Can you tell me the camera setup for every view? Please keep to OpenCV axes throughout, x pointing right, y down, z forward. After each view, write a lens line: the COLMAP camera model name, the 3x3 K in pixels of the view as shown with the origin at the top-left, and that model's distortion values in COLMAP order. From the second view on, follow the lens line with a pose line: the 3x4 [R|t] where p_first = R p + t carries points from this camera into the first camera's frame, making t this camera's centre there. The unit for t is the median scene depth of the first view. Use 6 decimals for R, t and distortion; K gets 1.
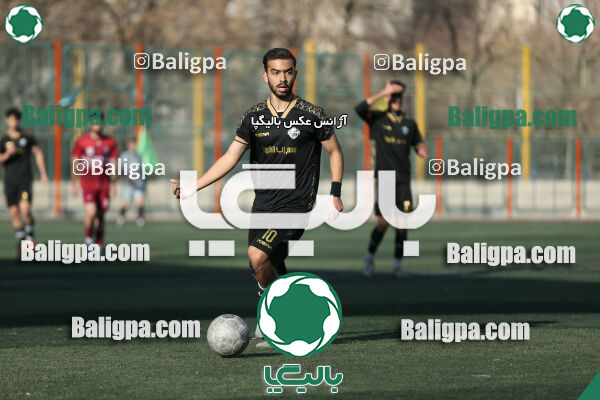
lens RADIAL K [[3380.7, 0, 299.2], [0, 3380.7, 201.2], [0, 0, 1]] dist [1.414458, 0.000000]
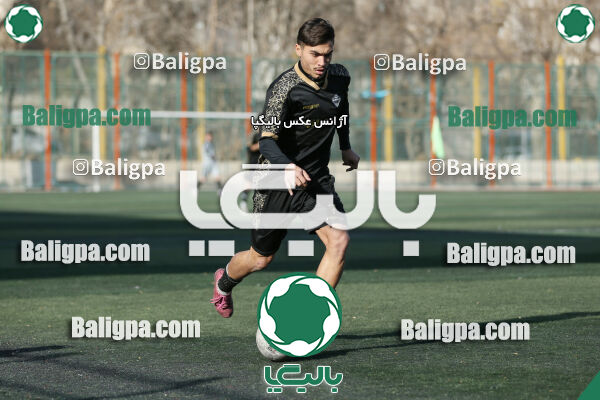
lens RADIAL K [[2219.0, 0, 300.8], [0, 2219.0, 199.7], [0, 0, 1]] dist [-0.026128, 0.000000]
pose [[0.988503, -0.001817, -0.151190, 0.034256], [0.003944, 0.999897, 0.013764, -0.003149], [0.151150, -0.014202, 0.988409, 0.120066]]
